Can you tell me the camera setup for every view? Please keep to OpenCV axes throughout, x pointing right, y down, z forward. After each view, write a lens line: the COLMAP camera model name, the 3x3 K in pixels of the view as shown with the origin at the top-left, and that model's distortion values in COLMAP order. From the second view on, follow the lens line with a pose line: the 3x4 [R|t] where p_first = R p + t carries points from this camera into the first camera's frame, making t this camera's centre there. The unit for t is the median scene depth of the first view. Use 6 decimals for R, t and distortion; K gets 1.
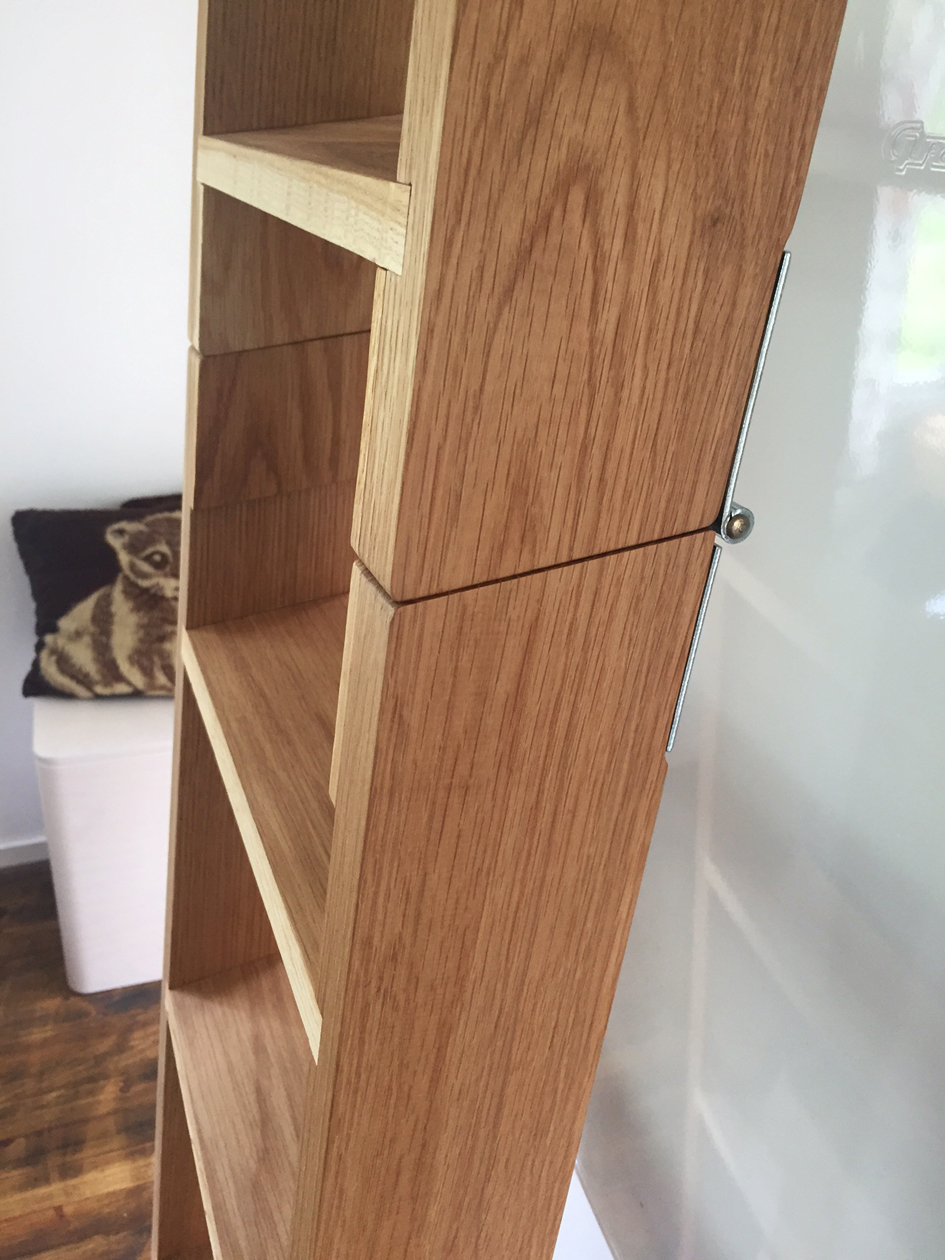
lens RADIAL K [[1064.2, 0, 472.5], [0, 1064.2, 630.0], [0, 0, 1]] dist [0.003538, -0.000544]
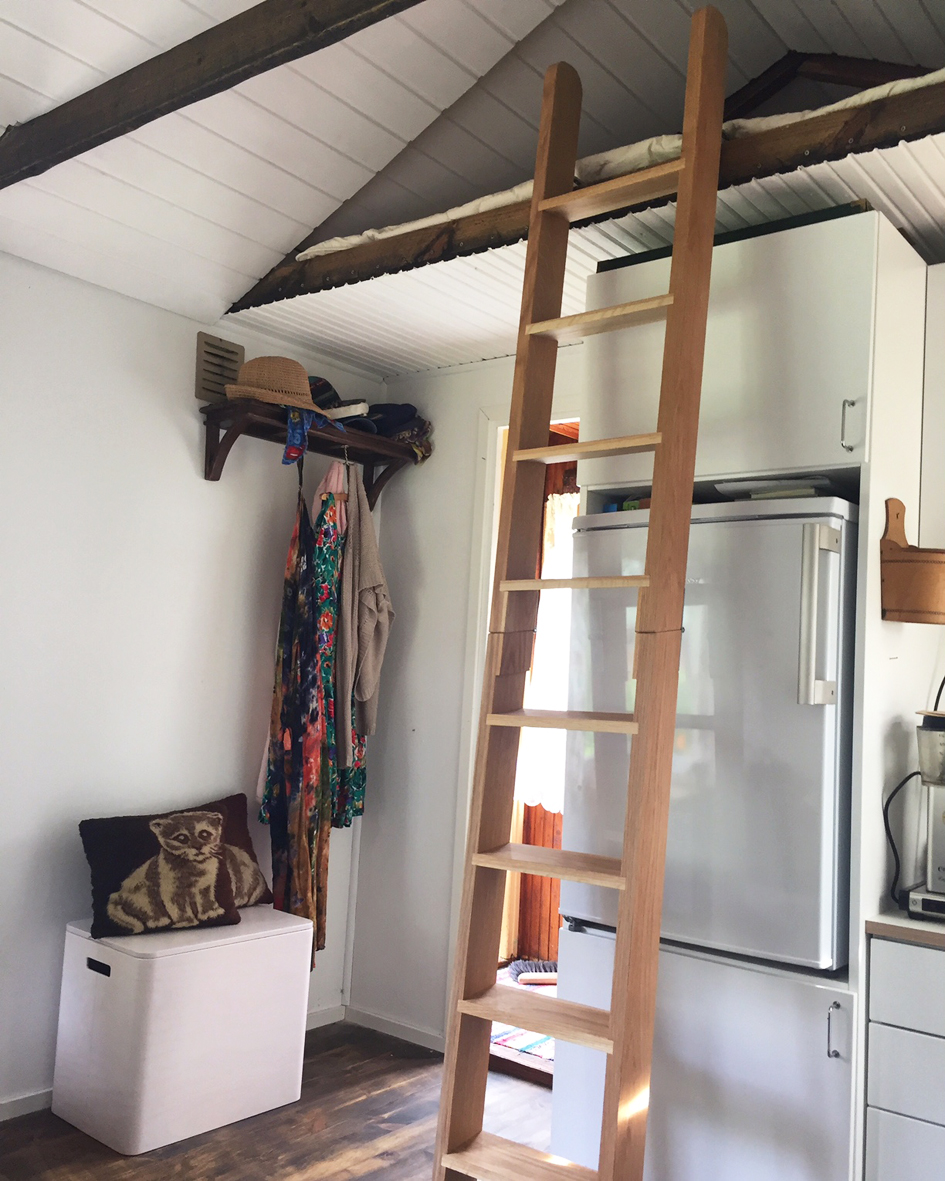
lens RADIAL K [[1110.3, 0, 472.5], [0, 1110.3, 590.5], [0, 0, 1]] dist [0.003136, -0.010582]
pose [[0.870500, 0.024956, 0.491535, -0.763867], [0.214227, 0.879929, -0.424066, 0.426755], [-0.443099, 0.474450, 0.760632, -0.709061]]
